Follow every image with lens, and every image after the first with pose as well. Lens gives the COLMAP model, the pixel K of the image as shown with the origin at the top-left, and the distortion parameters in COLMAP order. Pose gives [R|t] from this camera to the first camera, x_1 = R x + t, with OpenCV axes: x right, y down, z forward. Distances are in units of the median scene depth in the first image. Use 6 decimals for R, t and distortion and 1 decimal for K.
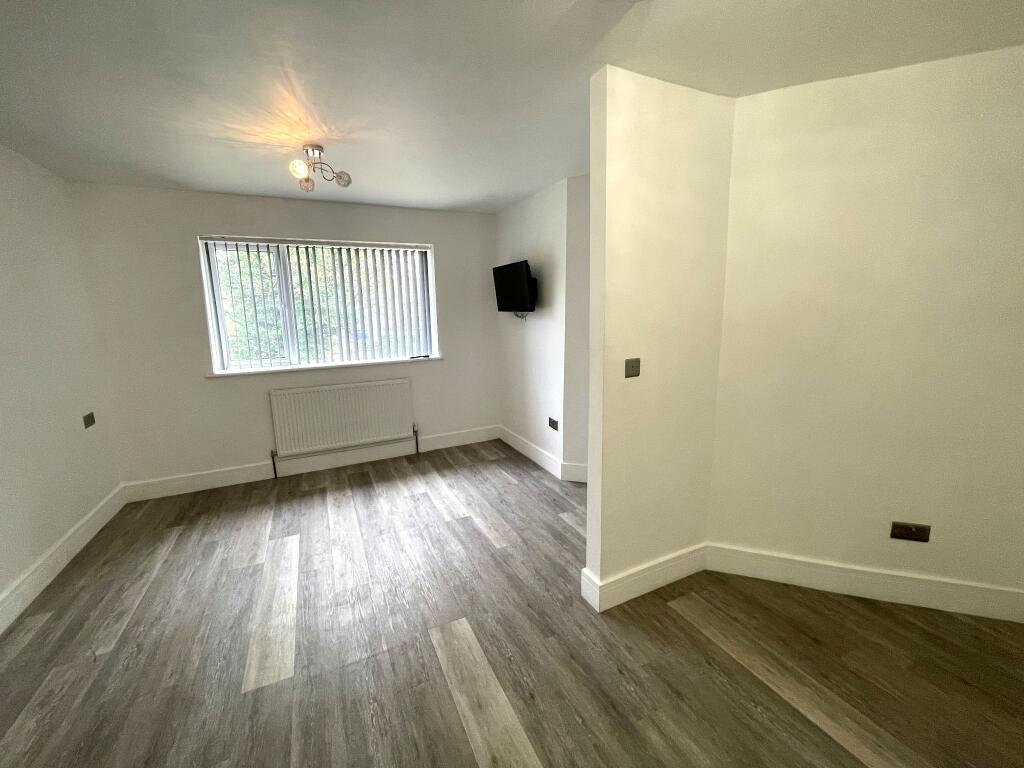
lens RADIAL K [[413.2, 0, 514.1], [0, 413.2, 382.2], [0, 0, 1]] dist [0.001040, 0.000200]
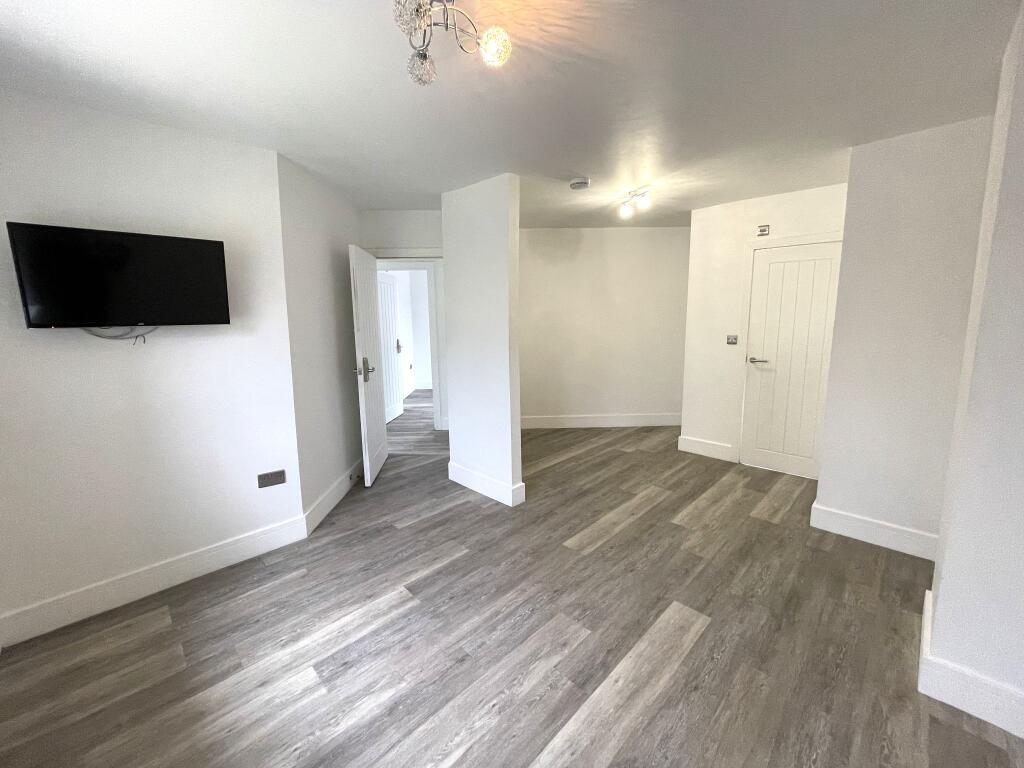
lens RADIAL K [[413.2, 0, 513.5], [0, 413.2, 378.4], [0, 0, 1]] dist [0.001040, 0.000200]
pose [[-0.324128, -0.126569, 0.937508, -0.759017], [0.189657, 0.962196, 0.195472, -0.138937], [-0.926807, 0.241163, -0.287870, 0.856913]]
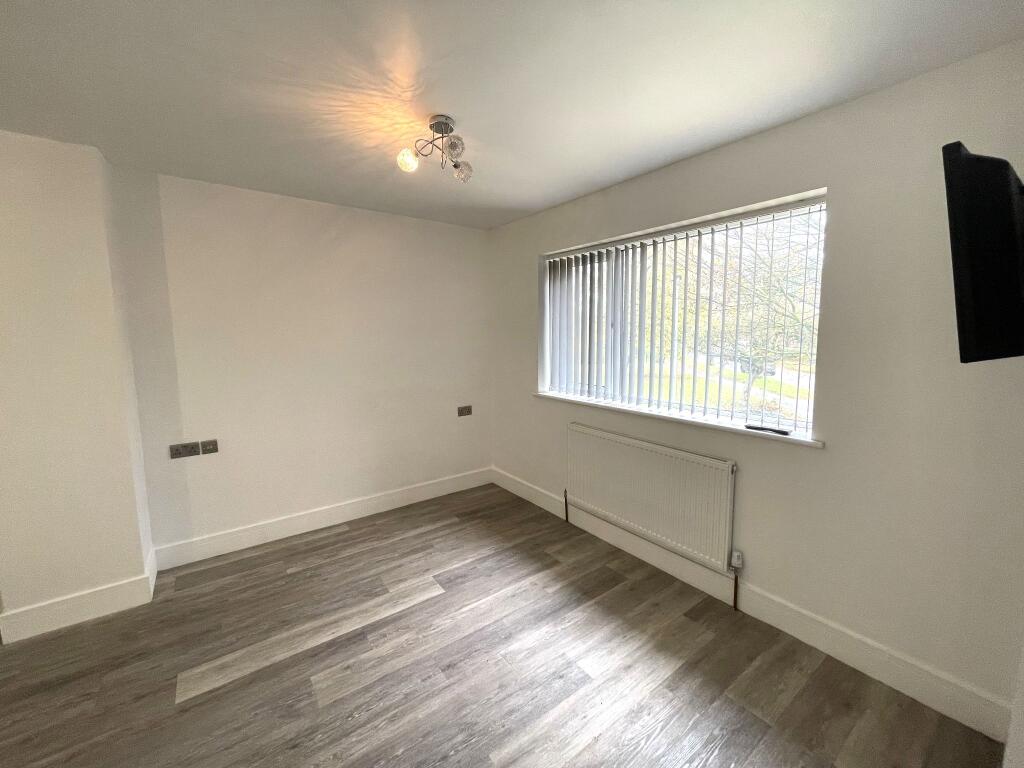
lens RADIAL K [[413.2, 0, 508.5], [0, 413.2, 375.9], [0, 0, 1]] dist [0.001040, 0.000200]
pose [[0.172971, 0.125677, -0.976876, 0.241319], [-0.170808, 0.980625, 0.095915, -0.149032], [0.970003, 0.150268, 0.191087, 0.763024]]
